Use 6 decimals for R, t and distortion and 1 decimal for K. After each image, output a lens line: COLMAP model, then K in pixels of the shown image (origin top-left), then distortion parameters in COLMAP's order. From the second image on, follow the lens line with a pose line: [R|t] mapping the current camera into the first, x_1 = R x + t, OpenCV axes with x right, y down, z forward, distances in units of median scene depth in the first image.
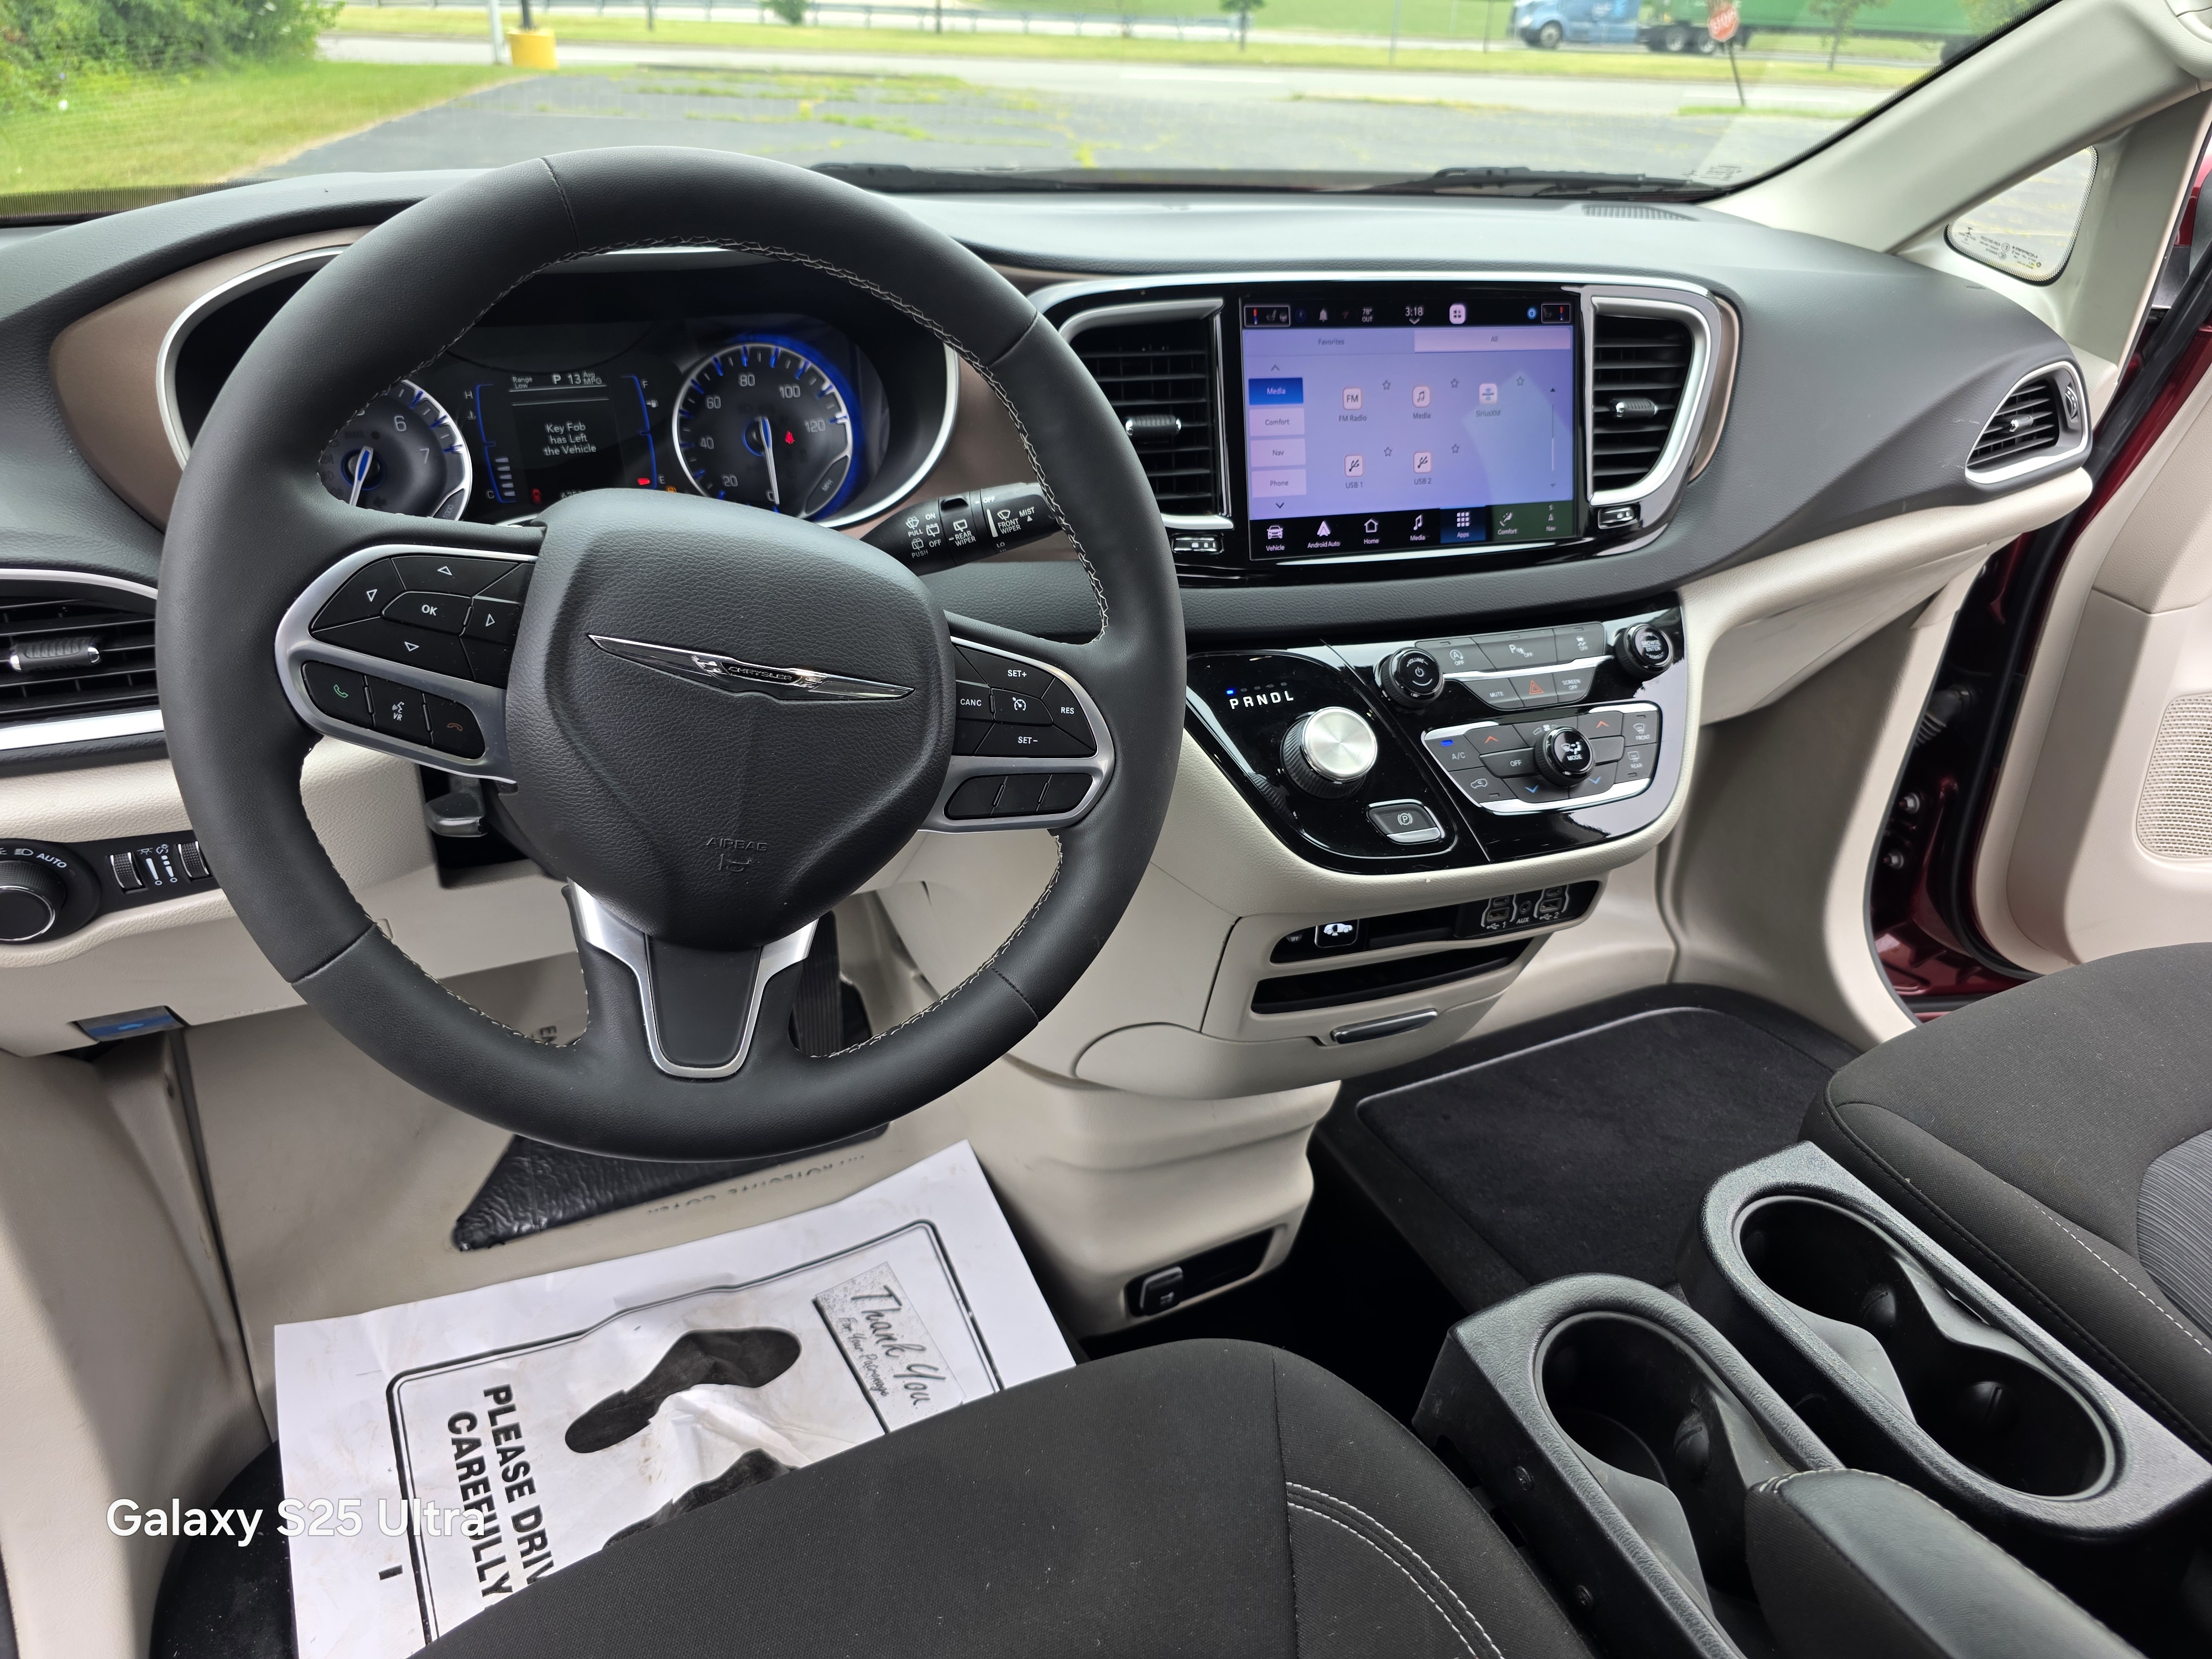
lens RADIAL K [[1492.3, 0, 1098.5], [0, 1492.3, 839.1], [0, 0, 1]] dist [0.039599, -0.027949]
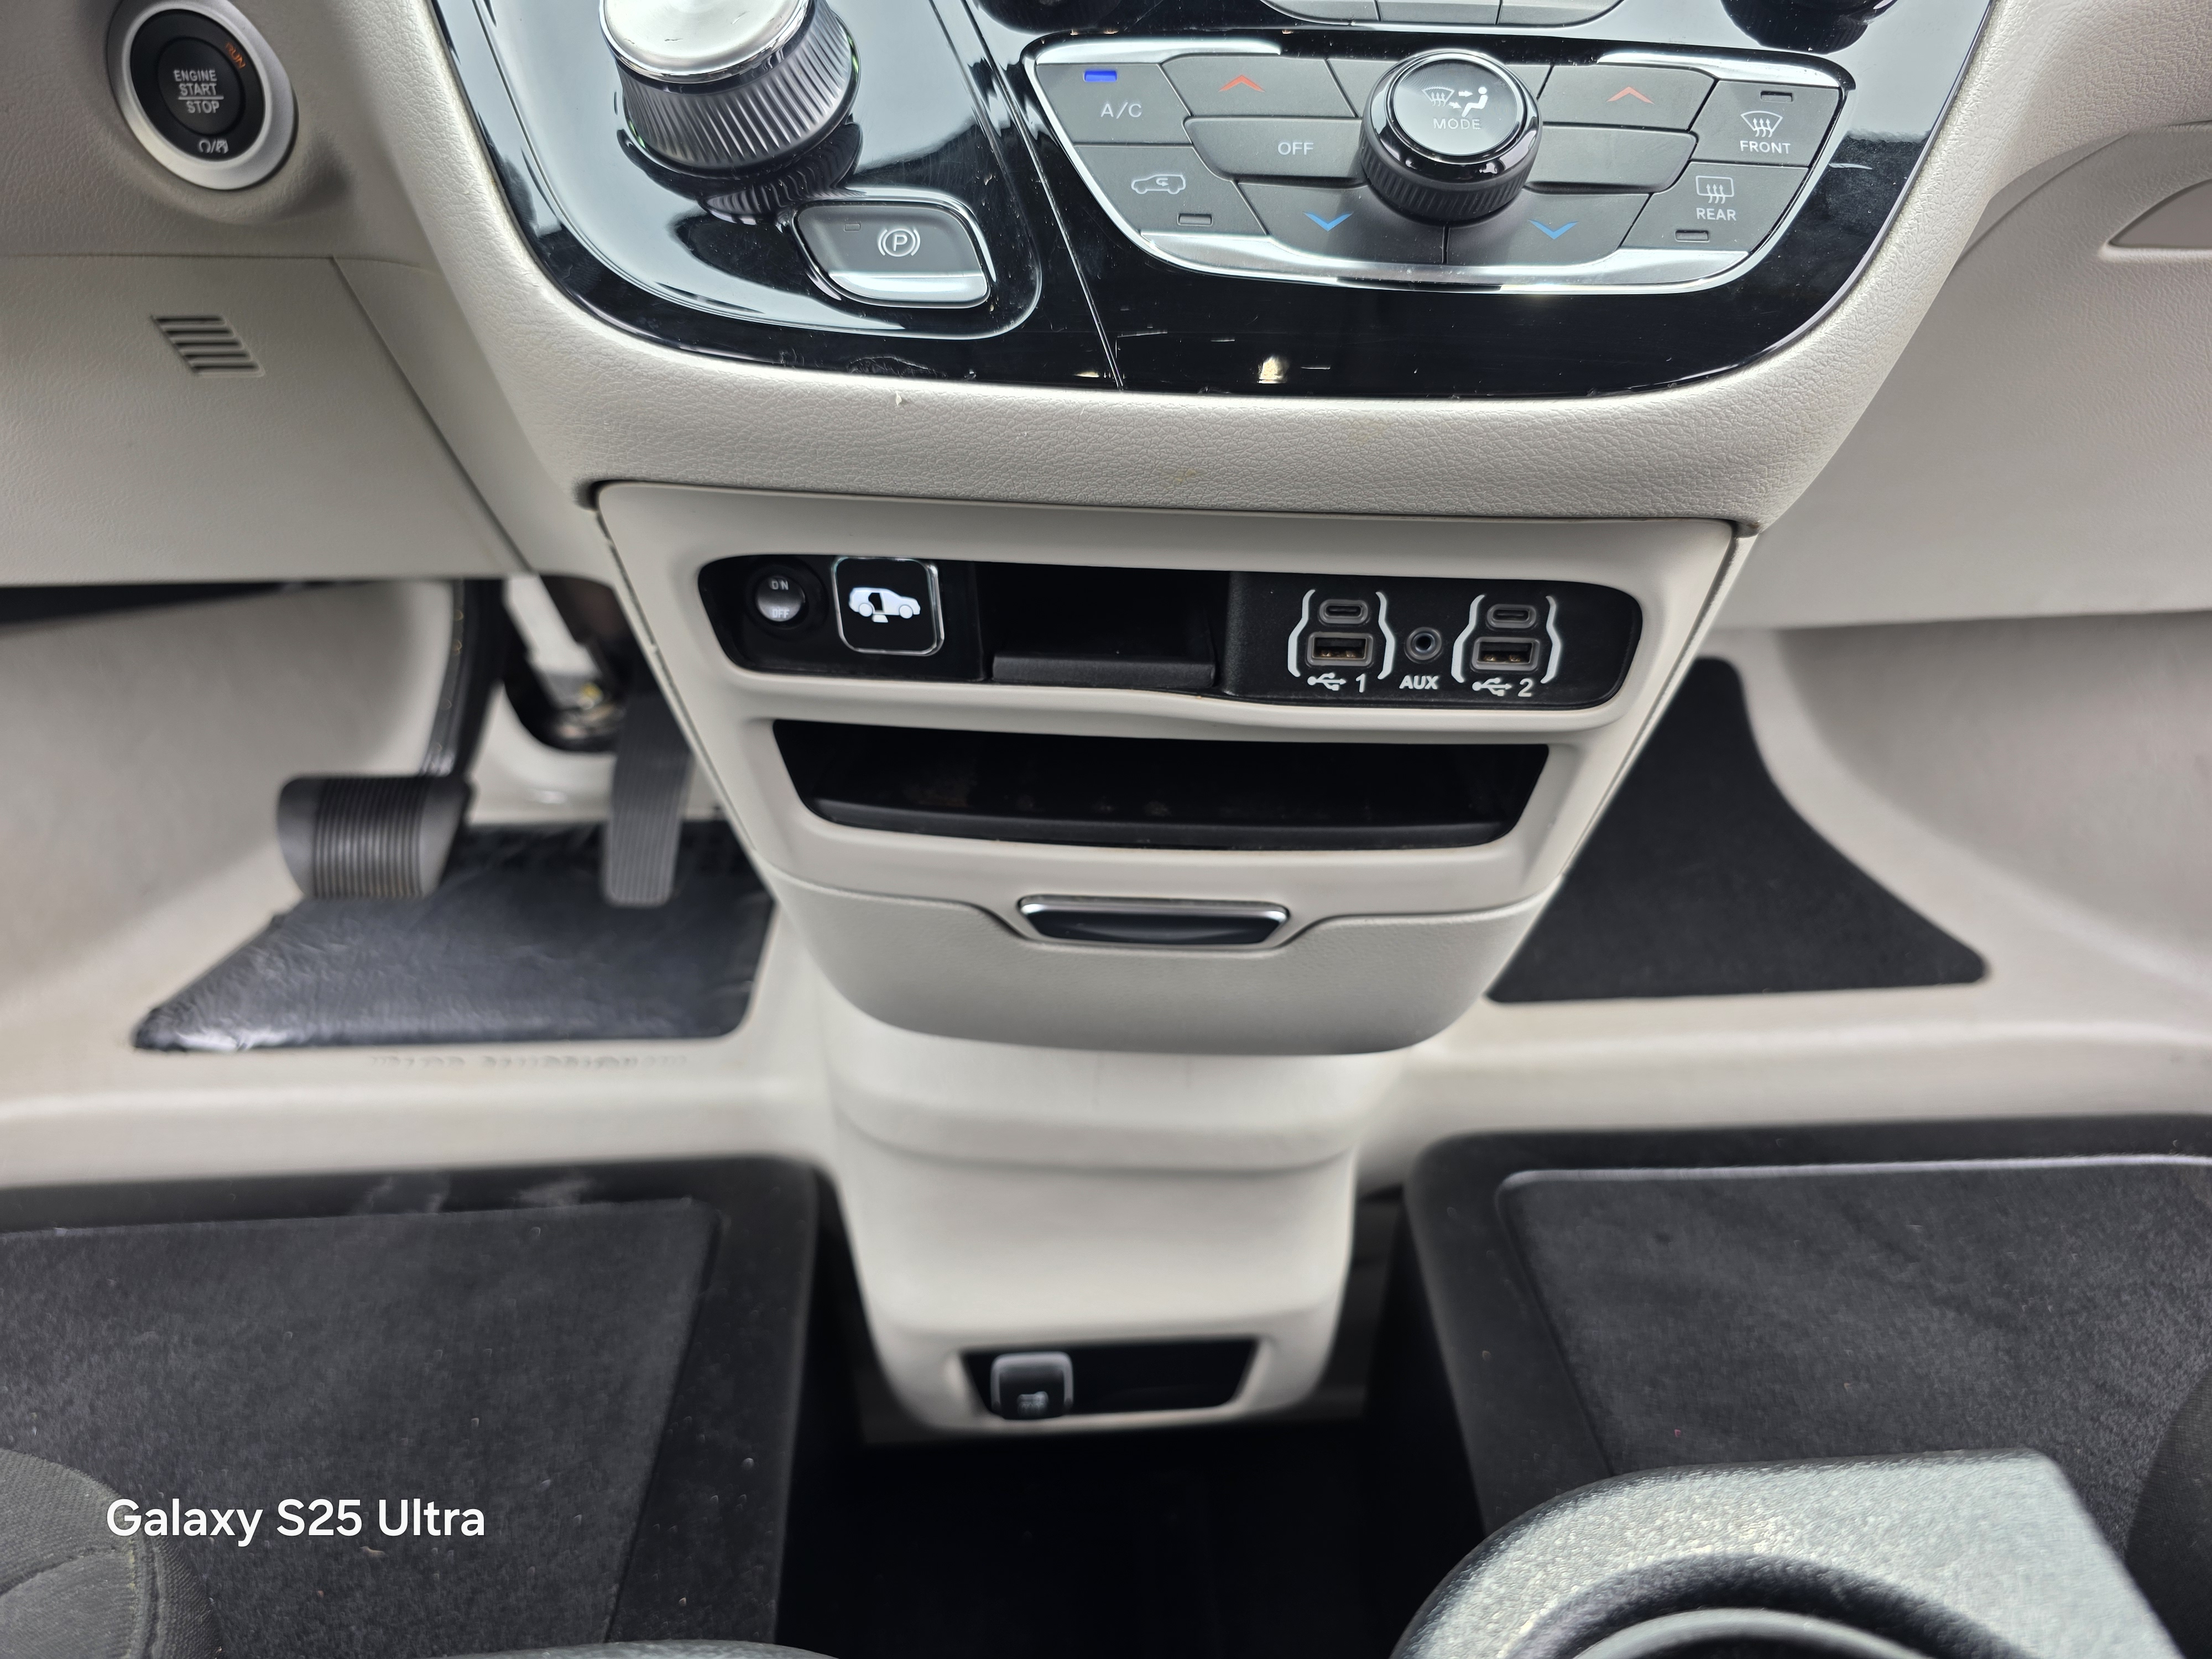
lens RADIAL K [[1492.3, 0, 1108.2], [0, 1492.3, 816.7], [0, 0, 1]] dist [0.039599, -0.027949]
pose [[0.909954, 0.148996, -0.387019, 0.376141], [-0.163057, 0.986610, -0.003548, 0.106571], [0.381309, 0.066335, 0.922065, 0.629731]]
